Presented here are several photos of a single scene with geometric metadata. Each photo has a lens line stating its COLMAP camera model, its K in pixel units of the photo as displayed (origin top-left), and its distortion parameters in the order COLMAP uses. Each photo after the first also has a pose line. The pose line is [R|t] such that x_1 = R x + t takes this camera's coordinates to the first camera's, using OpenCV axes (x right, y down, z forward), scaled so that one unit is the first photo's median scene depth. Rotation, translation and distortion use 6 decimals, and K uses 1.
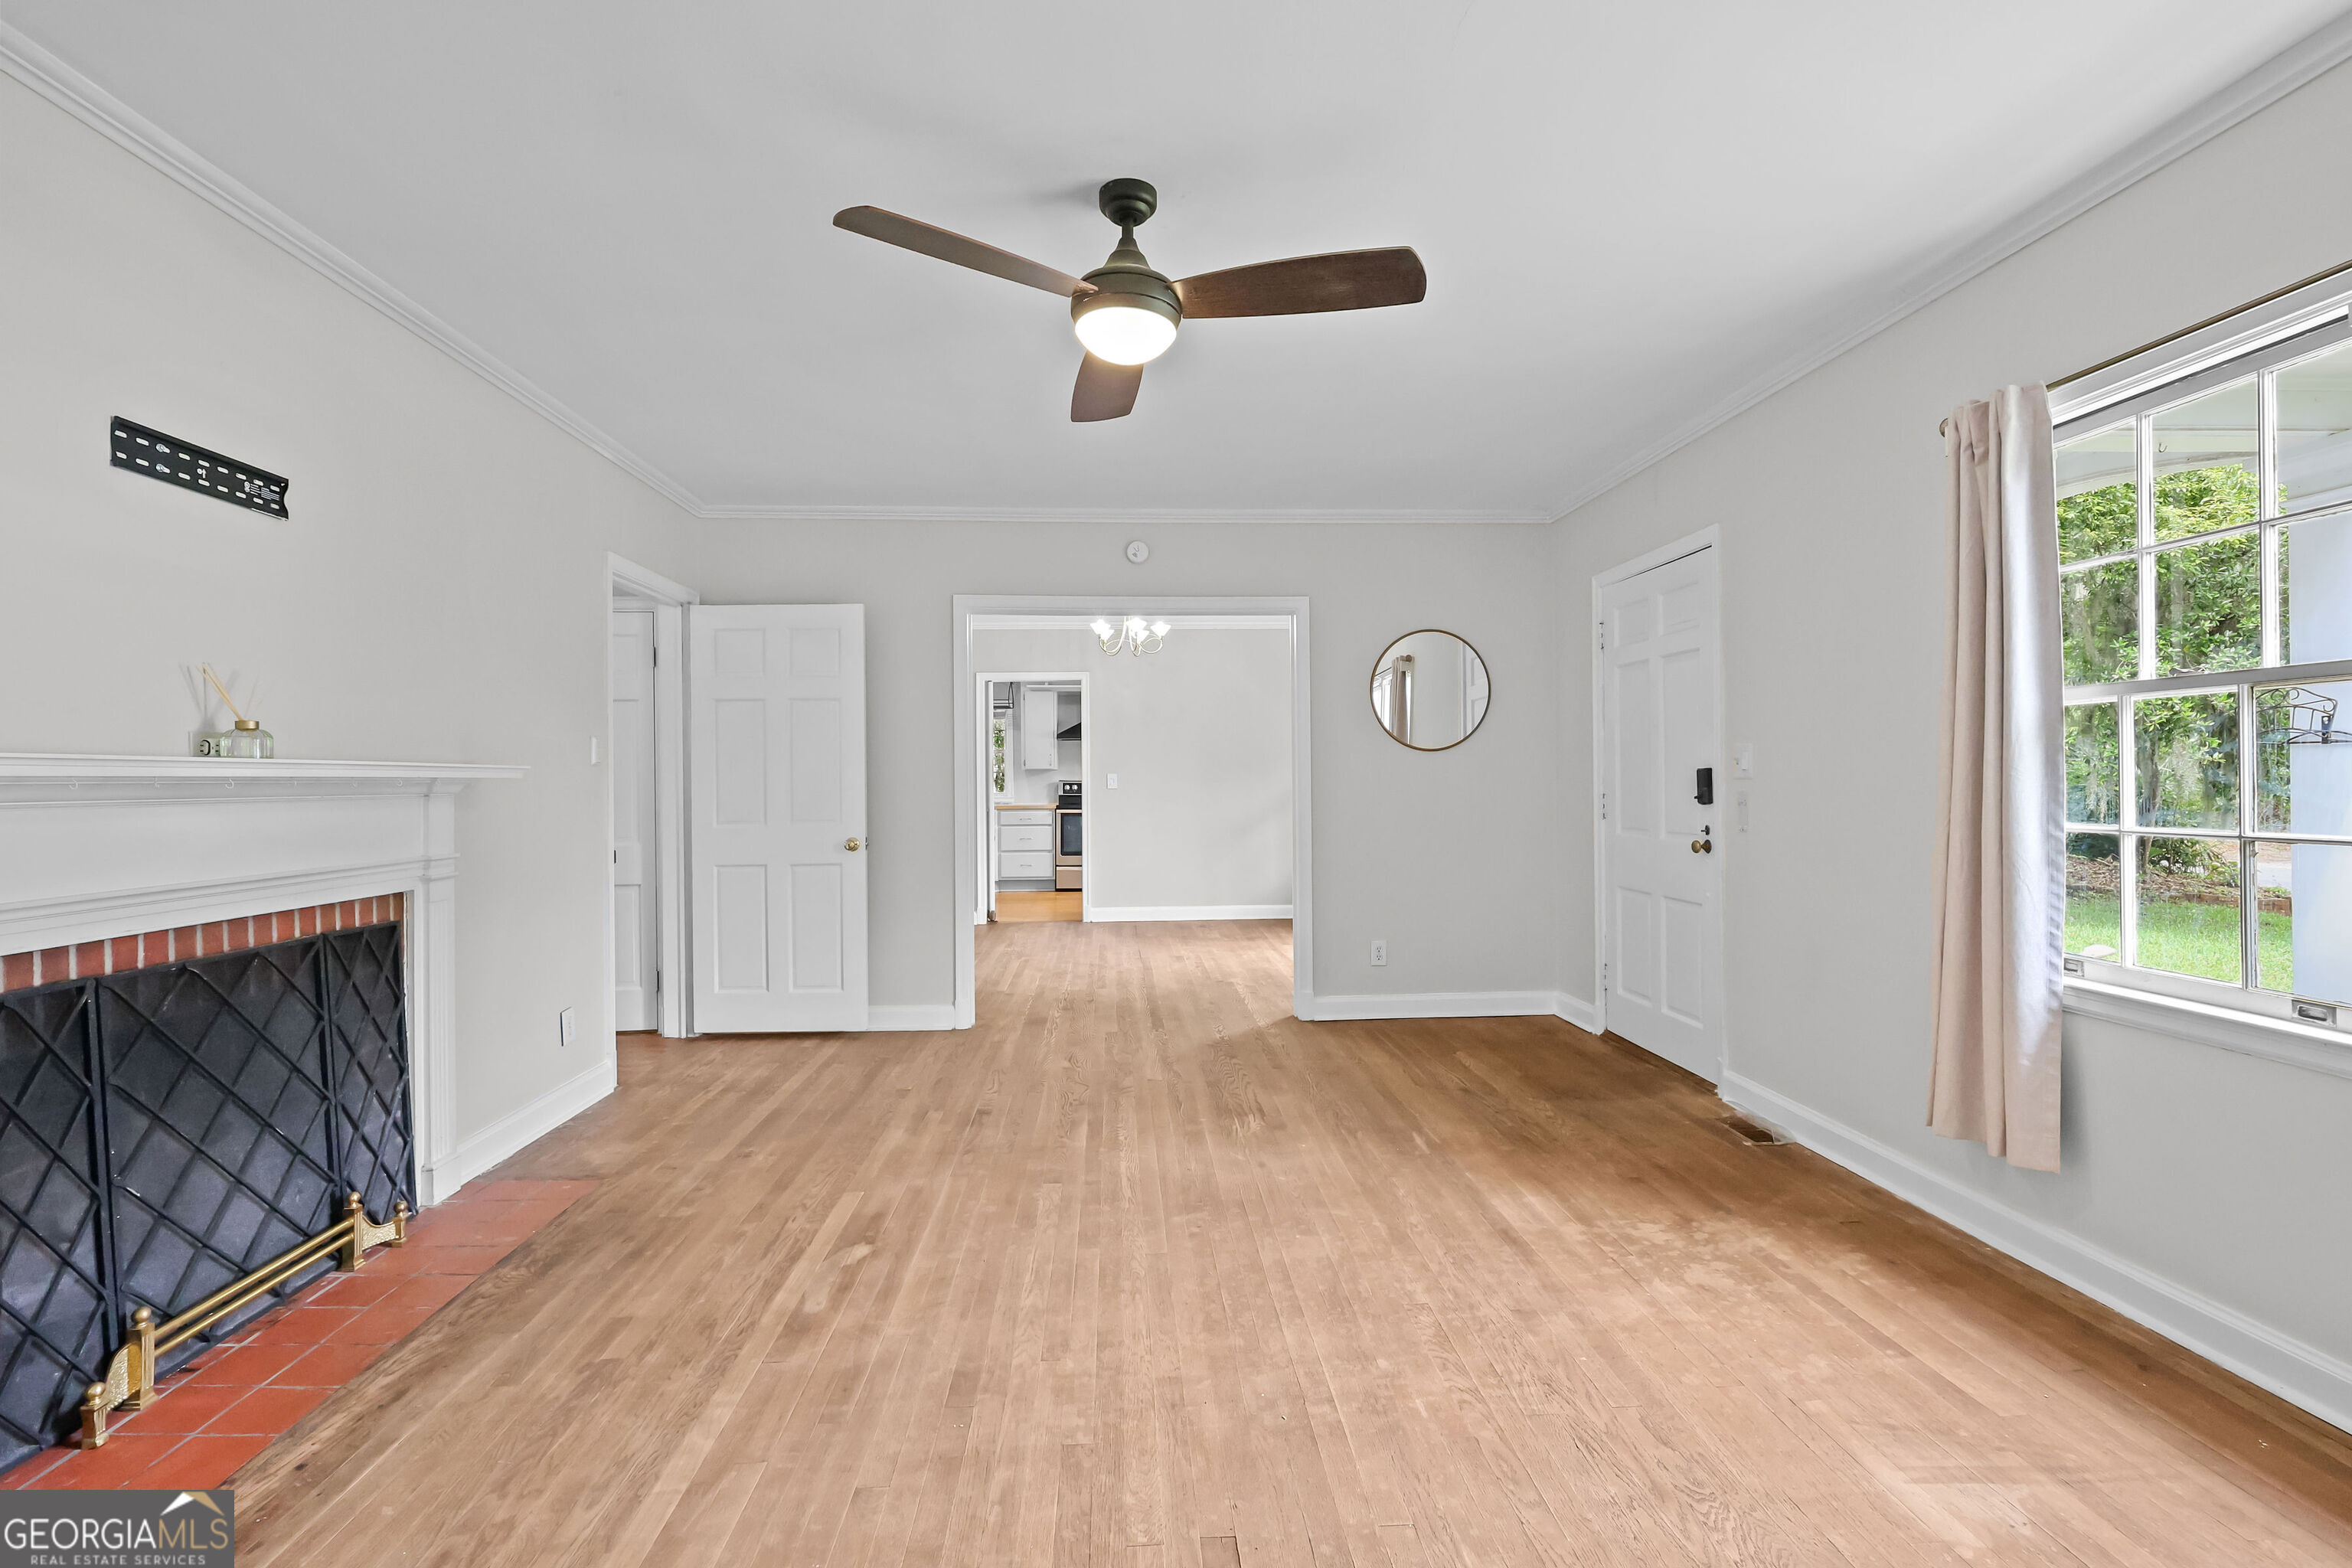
lens RADIAL K [[1105.8, 0, 1168.2], [0, 1105.8, 778.5], [0, 0, 1]] dist [-0.000370, 0.002536]
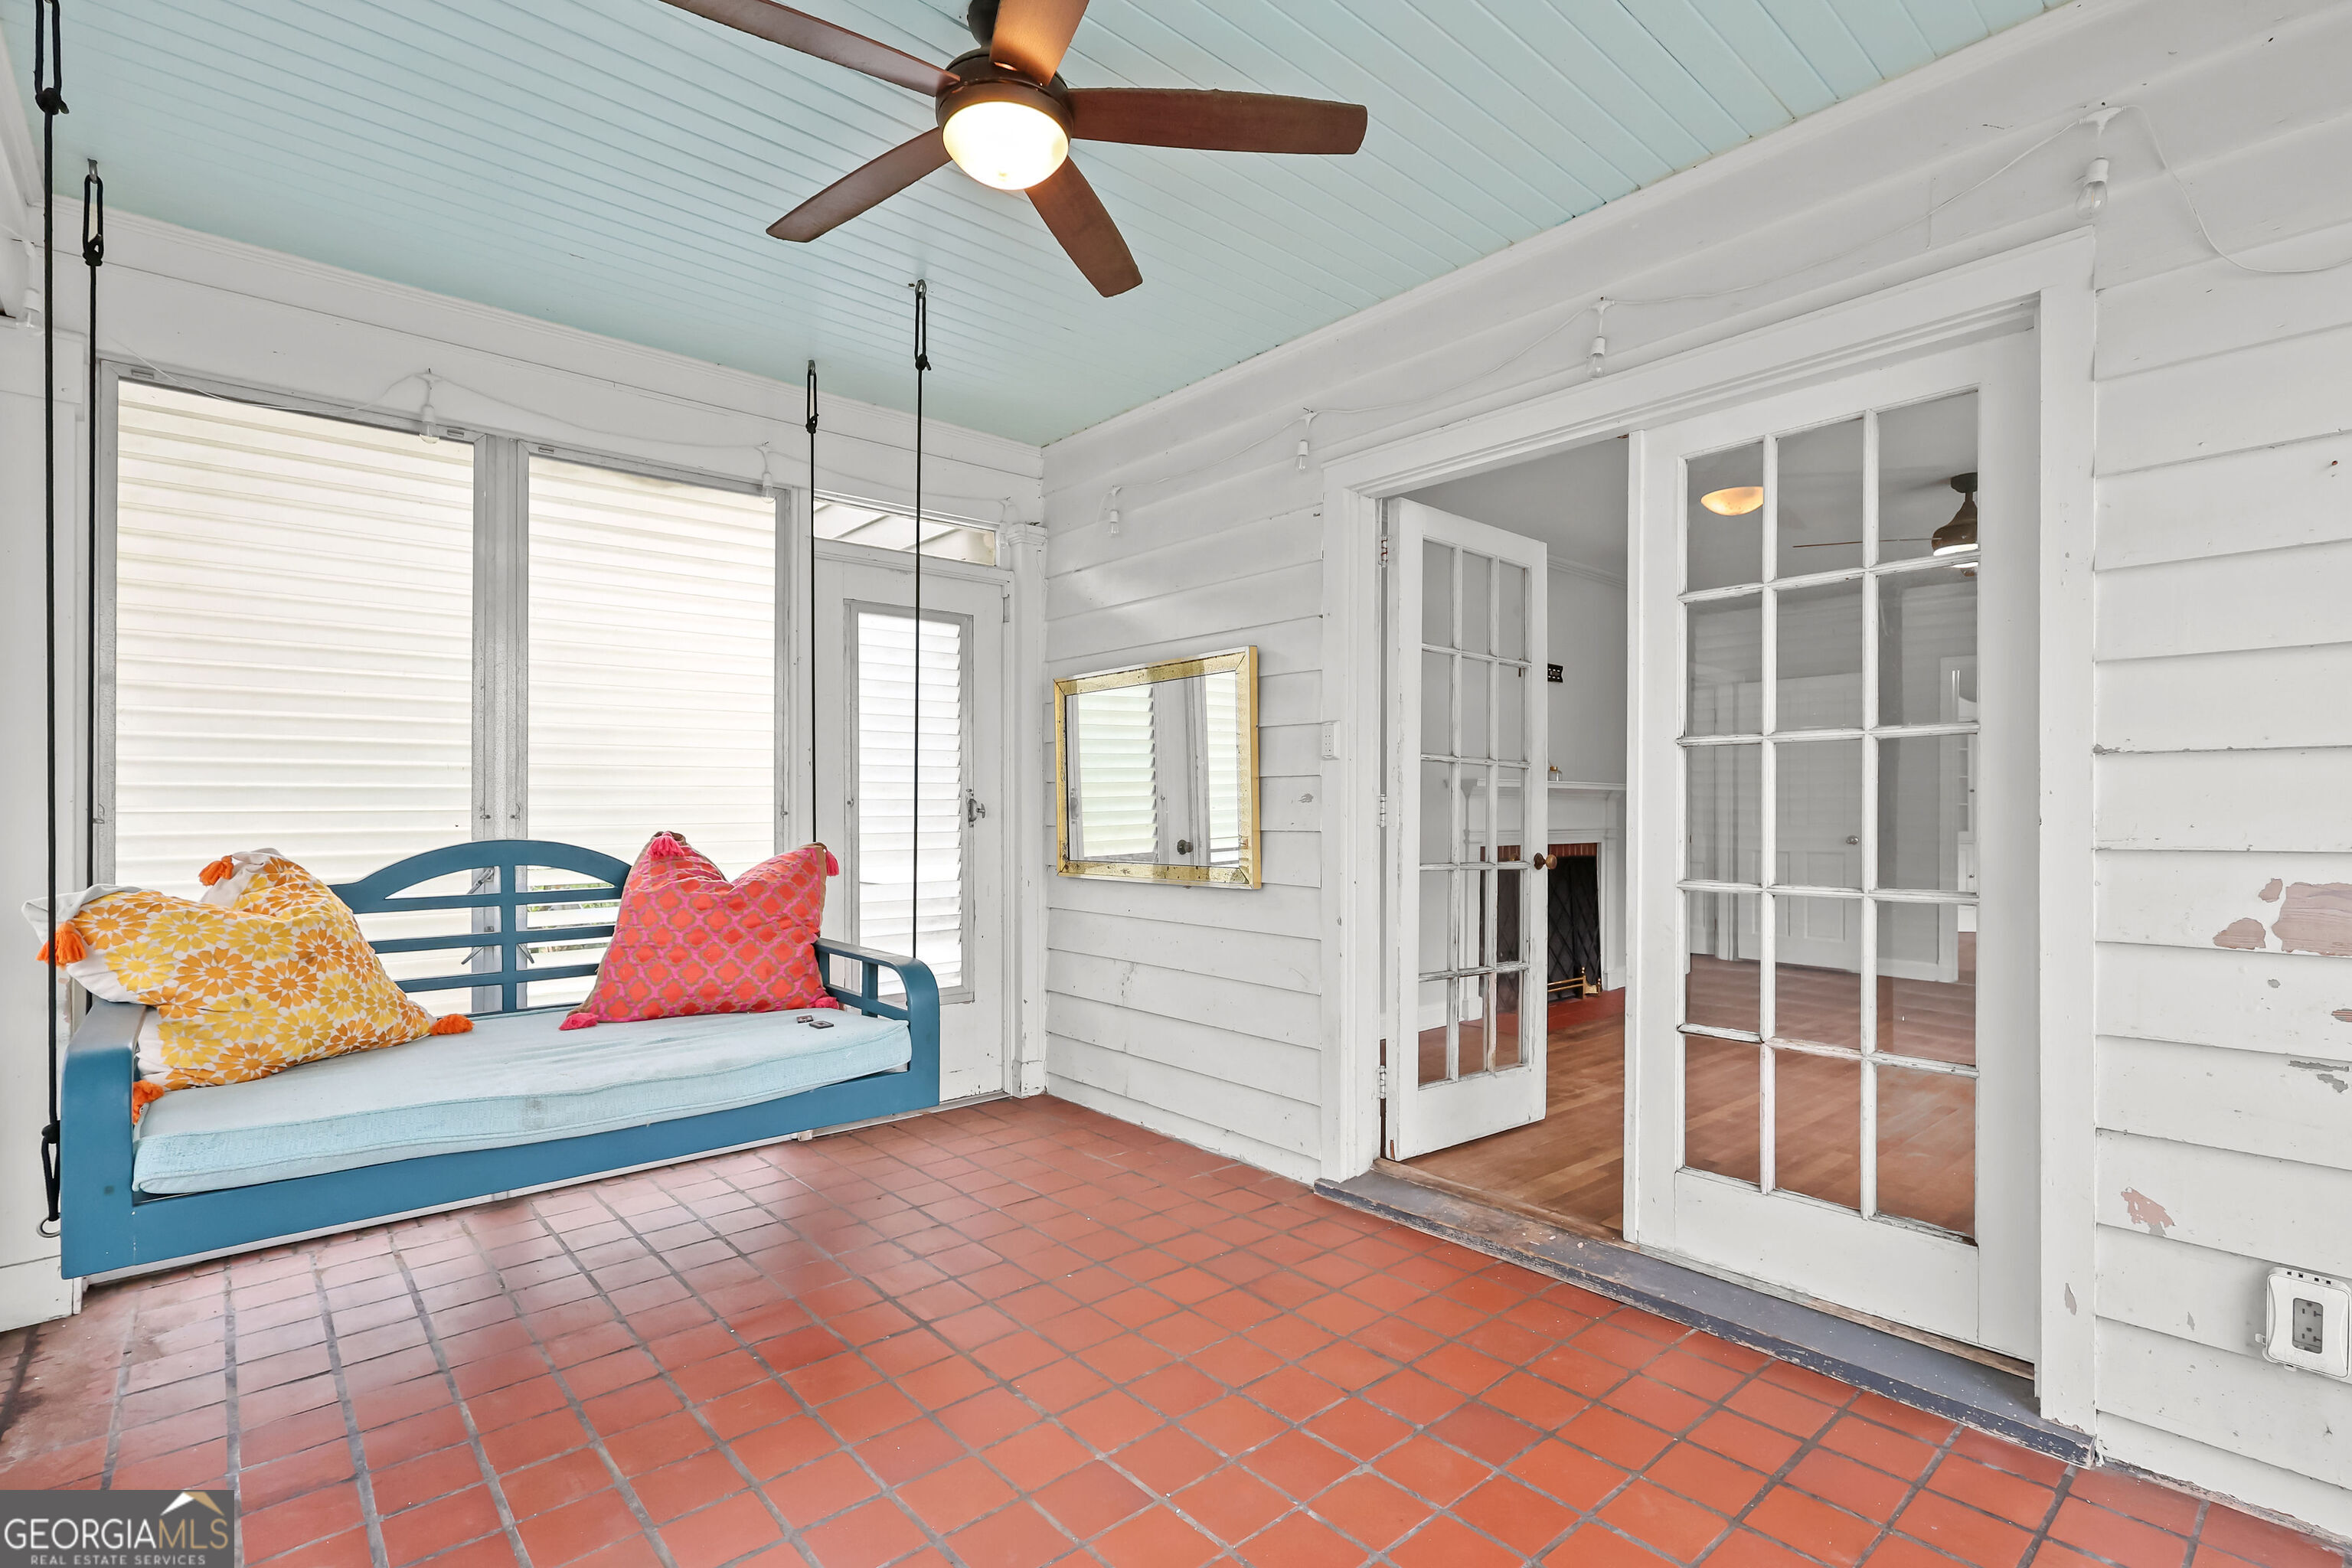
lens RADIAL K [[1105.8, 0, 1172.0], [0, 1105.8, 804.5], [0, 0, 1]] dist [-0.000370, 0.002536]
pose [[0.627439, 0.014250, -0.778535, 0.503147], [-0.007611, 0.999897, 0.012168, 0.007789], [0.778628, -0.001710, 0.627483, -1.072463]]
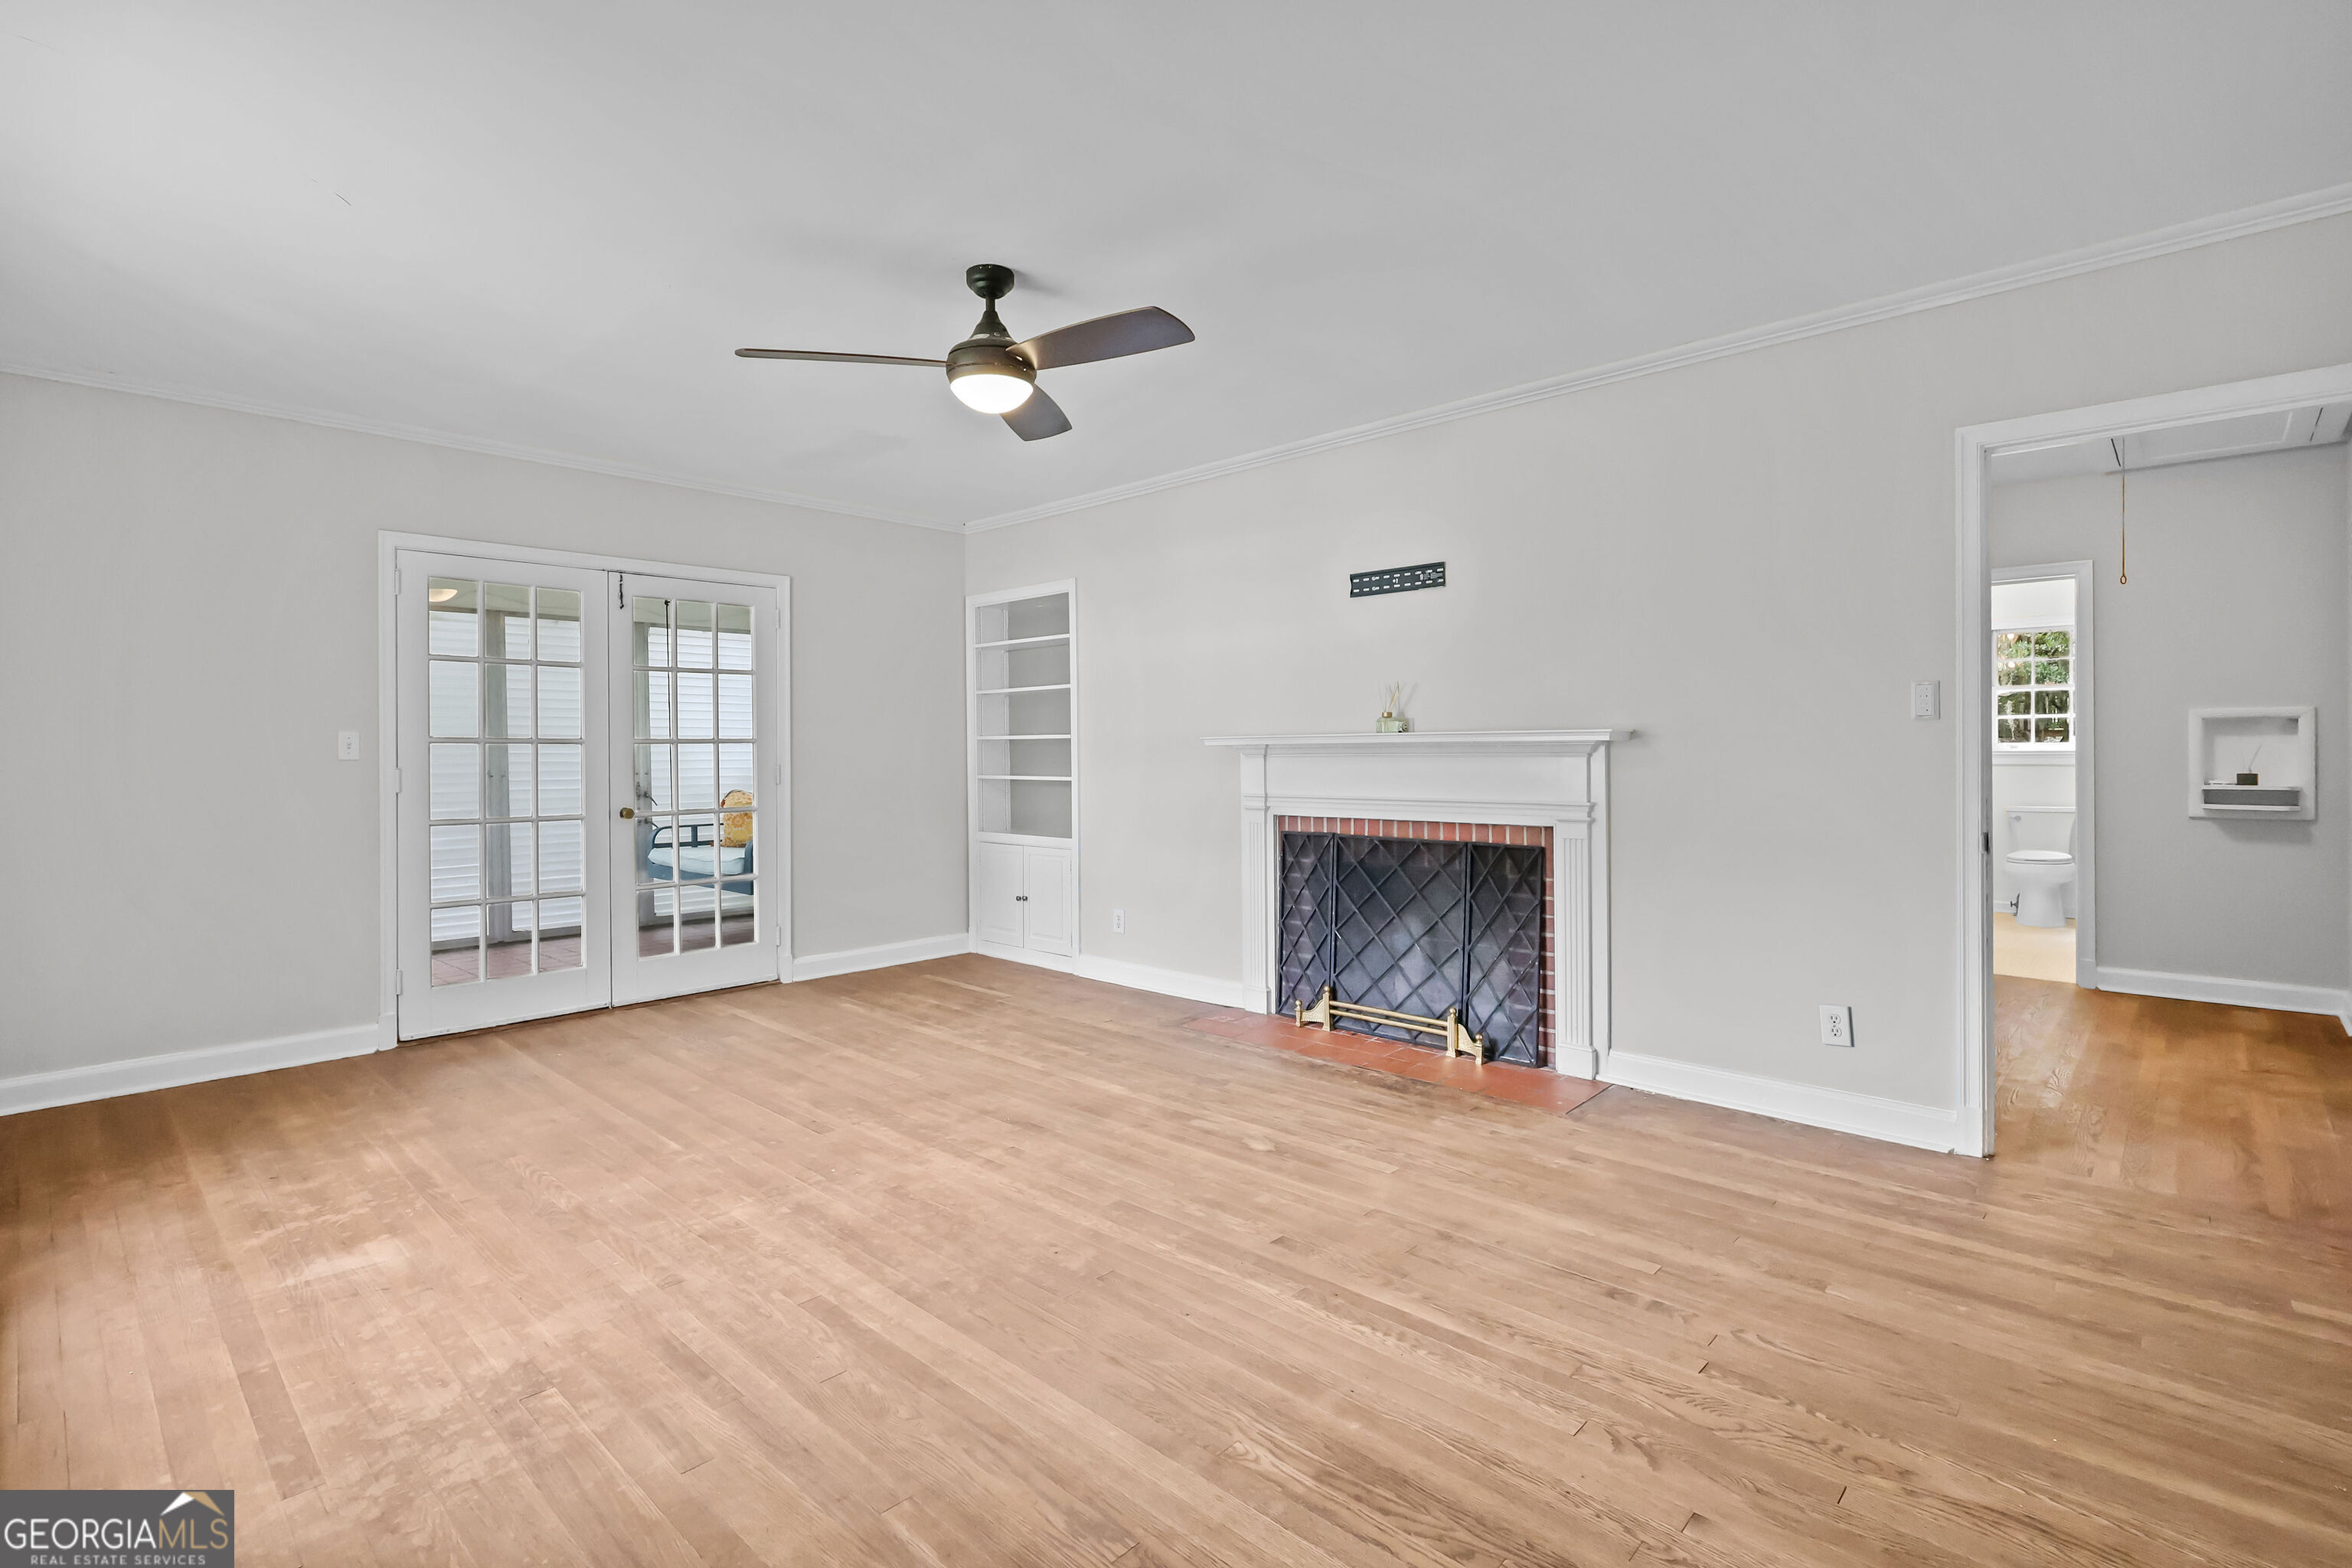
lens RADIAL K [[1105.8, 0, 1170.5], [0, 1105.8, 754.7], [0, 0, 1]] dist [-0.000370, 0.002536]
pose [[-0.734251, 0.014832, -0.678716, 0.574662], [0.015943, 0.999862, 0.004602, 0.003288], [0.678691, -0.007442, -0.734387, 1.772240]]
